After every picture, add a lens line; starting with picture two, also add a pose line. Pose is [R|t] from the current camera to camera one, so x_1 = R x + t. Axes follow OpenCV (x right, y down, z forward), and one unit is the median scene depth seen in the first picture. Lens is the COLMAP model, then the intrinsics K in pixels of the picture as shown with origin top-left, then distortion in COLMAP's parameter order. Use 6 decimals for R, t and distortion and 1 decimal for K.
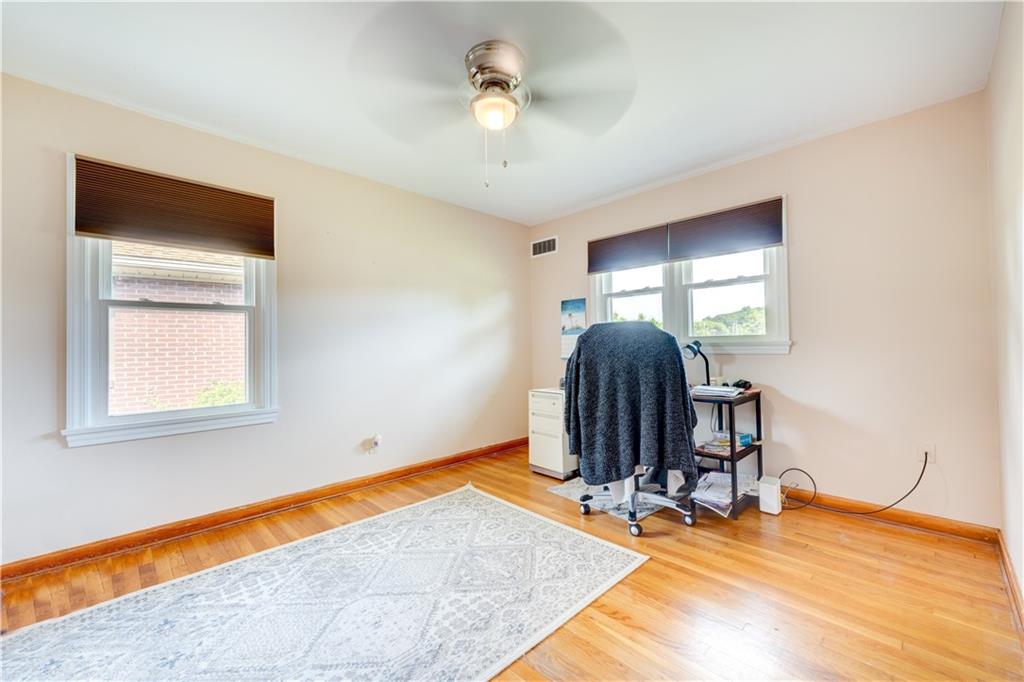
lens RADIAL K [[410.0, 0, 510.7], [0, 410.0, 339.8], [0, 0, 1]] dist [0.002486, -0.000013]
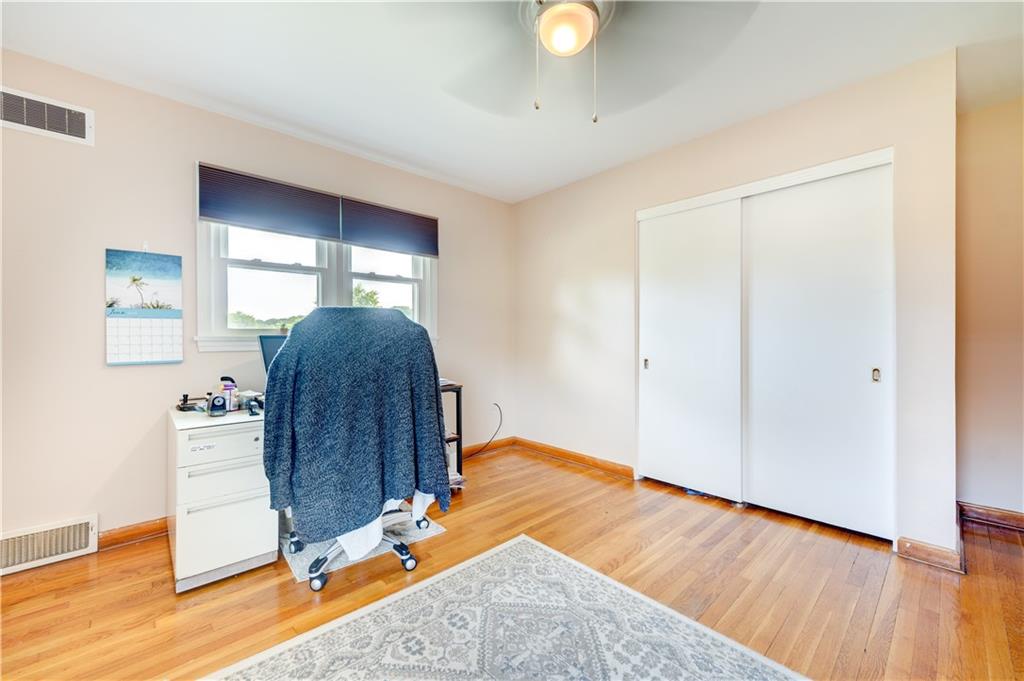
lens RADIAL K [[412.9, 0, 510.9], [0, 412.9, 340.4], [0, 0, 1]] dist [0.009816, -0.000911]
pose [[0.012375, 0.009101, 0.999882, -0.474705], [-0.011477, 0.999894, -0.008959, 0.019078], [-0.999858, -0.011365, 0.012478, 0.645029]]
